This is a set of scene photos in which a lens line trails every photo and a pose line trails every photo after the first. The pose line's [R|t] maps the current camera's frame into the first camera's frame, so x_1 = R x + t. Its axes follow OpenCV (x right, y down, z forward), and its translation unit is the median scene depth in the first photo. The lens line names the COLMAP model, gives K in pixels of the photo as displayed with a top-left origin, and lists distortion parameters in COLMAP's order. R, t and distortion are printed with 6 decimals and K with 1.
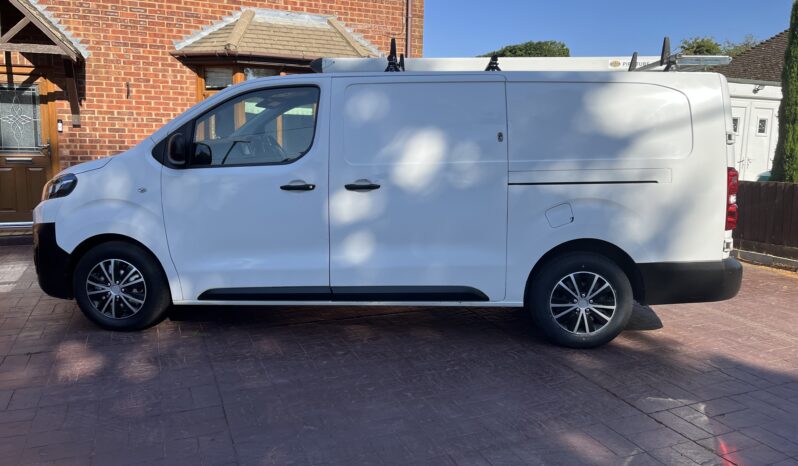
lens RADIAL K [[600.5, 0, 399.0], [0, 600.5, 233.0], [0, 0, 1]] dist [0.042179, -0.050633]
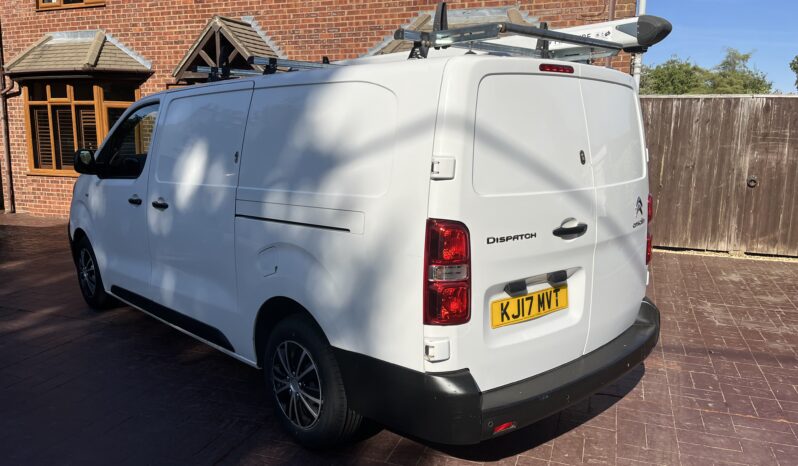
lens RADIAL K [[600.5, 0, 399.0], [0, 600.5, 233.0], [0, 0, 1]] dist [0.042179, -0.050633]
pose [[0.735048, 0.101573, -0.670363, 0.459801], [-0.097293, 0.994284, 0.043973, -0.058937], [0.670998, 0.032899, 0.740729, 0.279637]]
